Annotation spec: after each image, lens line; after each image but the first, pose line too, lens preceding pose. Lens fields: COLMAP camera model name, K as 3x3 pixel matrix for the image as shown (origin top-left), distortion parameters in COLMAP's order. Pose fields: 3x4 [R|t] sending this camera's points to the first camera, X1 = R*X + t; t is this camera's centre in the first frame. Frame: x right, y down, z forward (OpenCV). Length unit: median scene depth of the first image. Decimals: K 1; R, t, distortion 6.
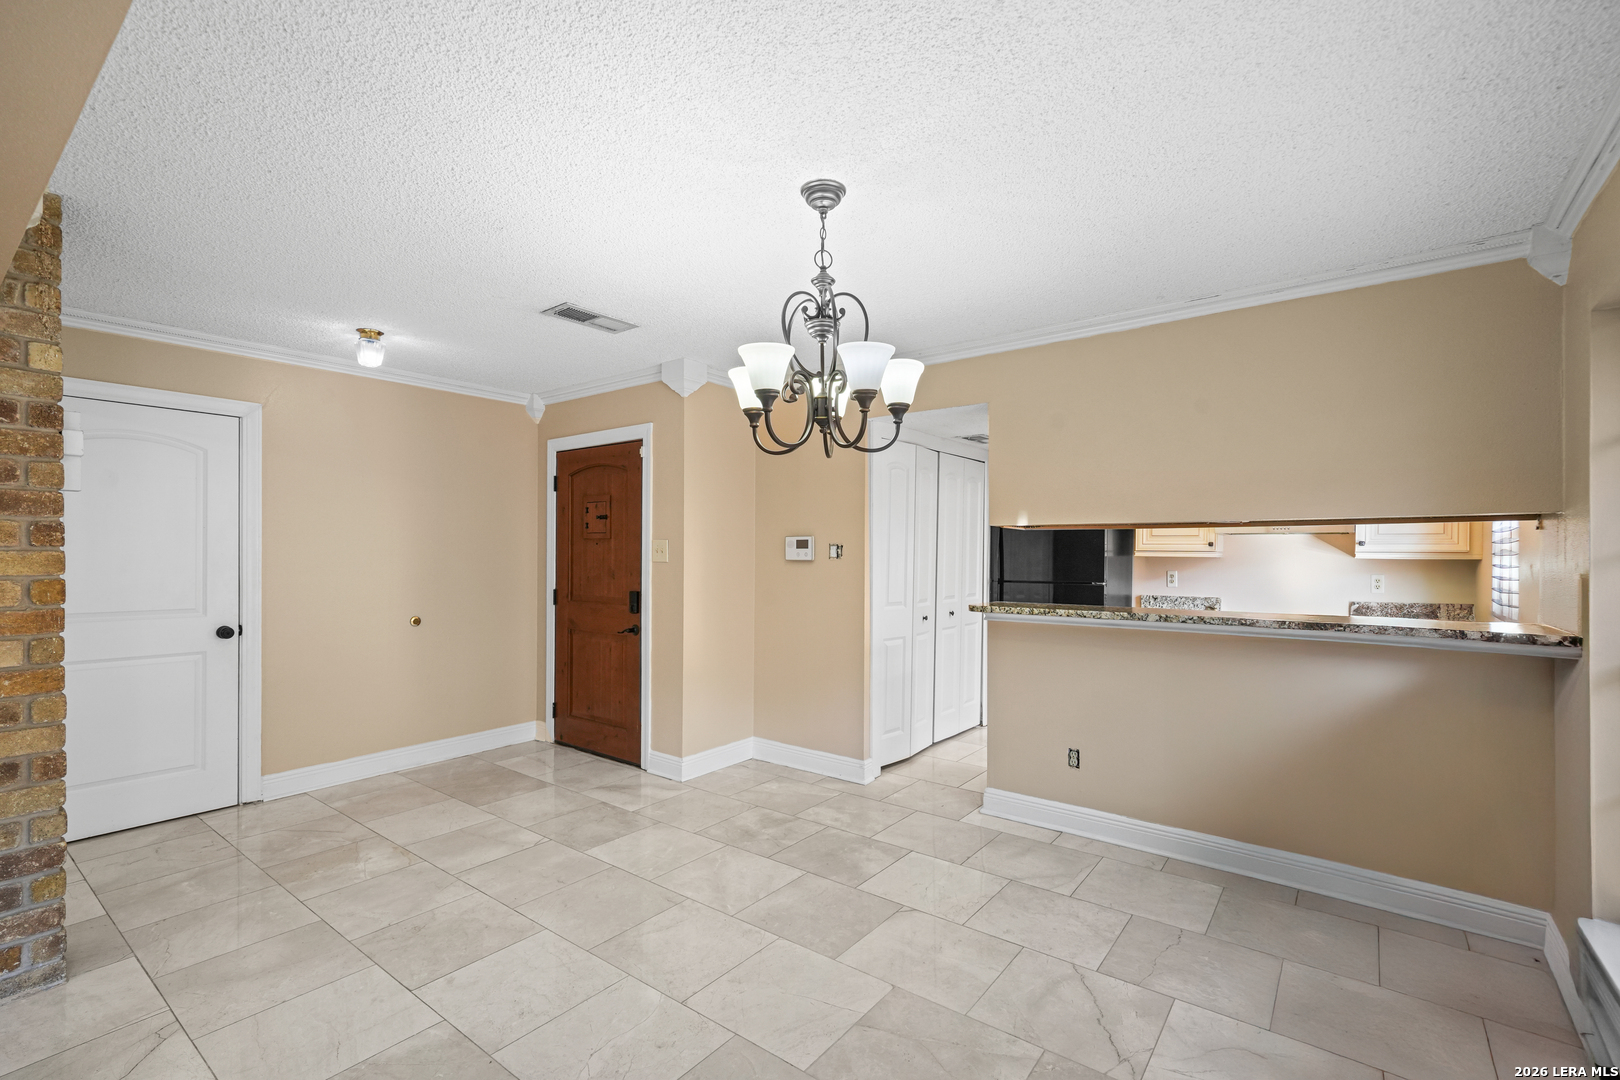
lens RADIAL K [[717.9, 0, 808.7], [0, 717.9, 559.4], [0, 0, 1]] dist [0.002738, 0.000130]
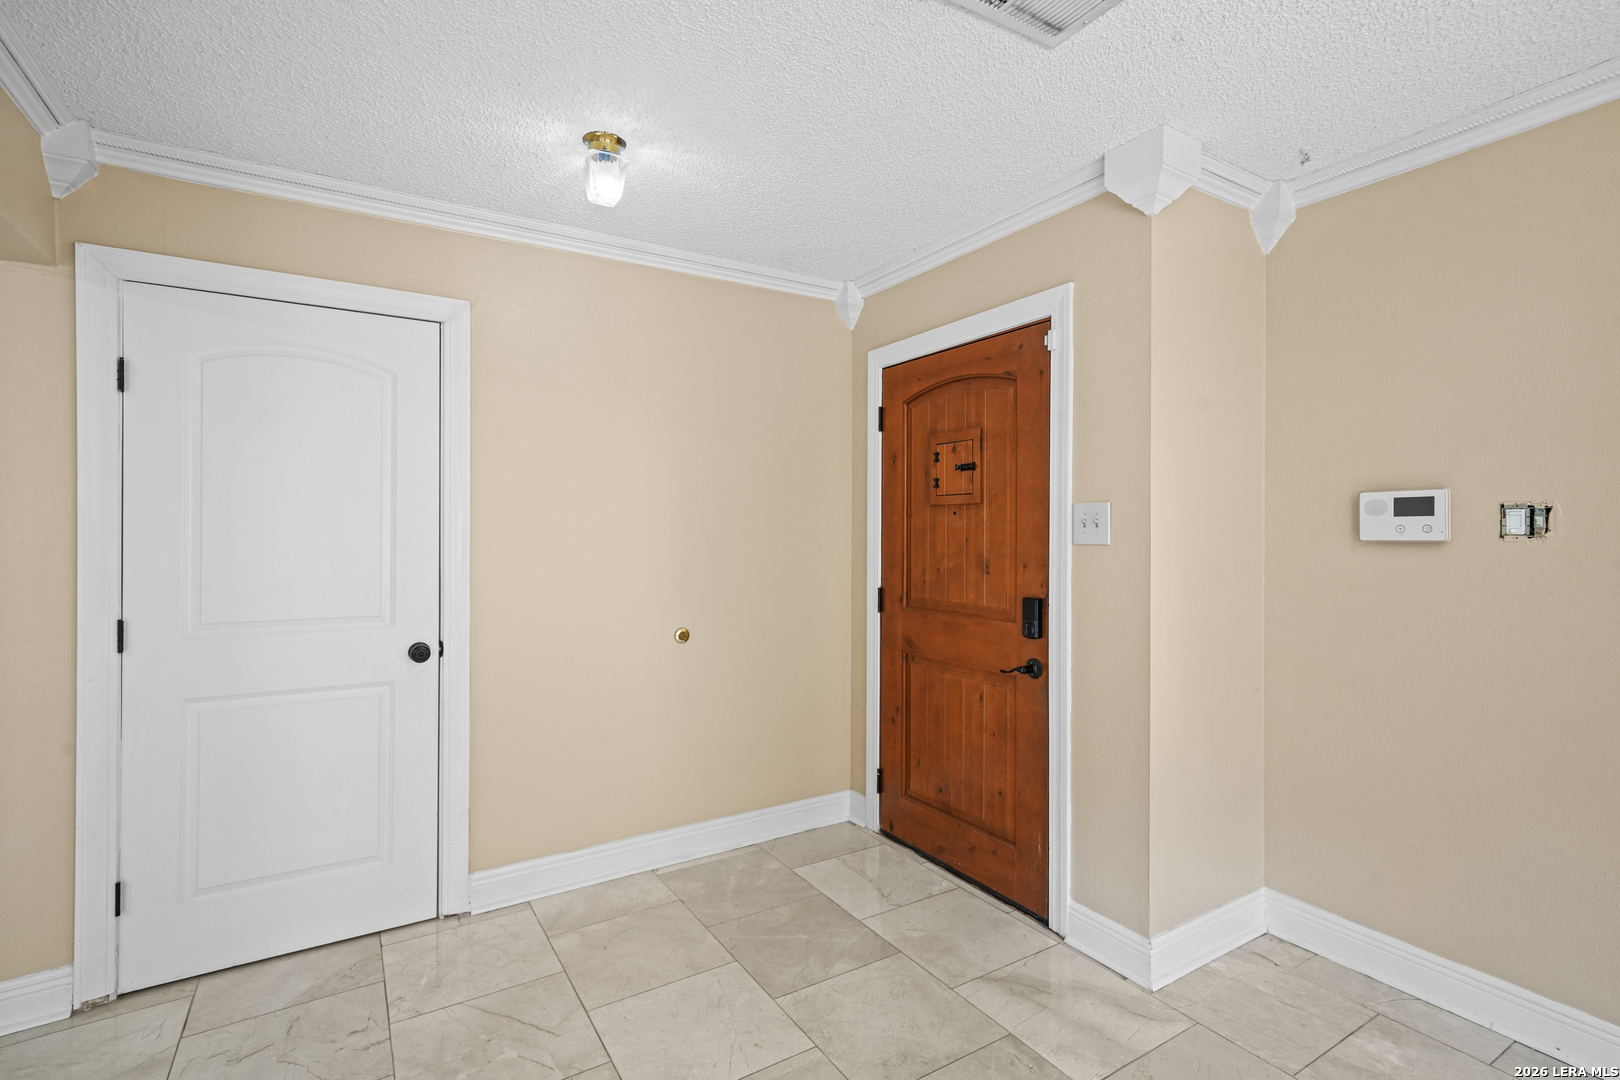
lens RADIAL K [[760.8, 0, 811.1], [0, 760.8, 534.6], [0, 0, 1]] dist [0.009361, 0.000295]
pose [[0.937539, -0.002852, -0.347868, -0.200978], [0.000617, 0.999978, -0.006536, -0.000288], [0.347879, 0.005913, 0.937521, 0.400036]]
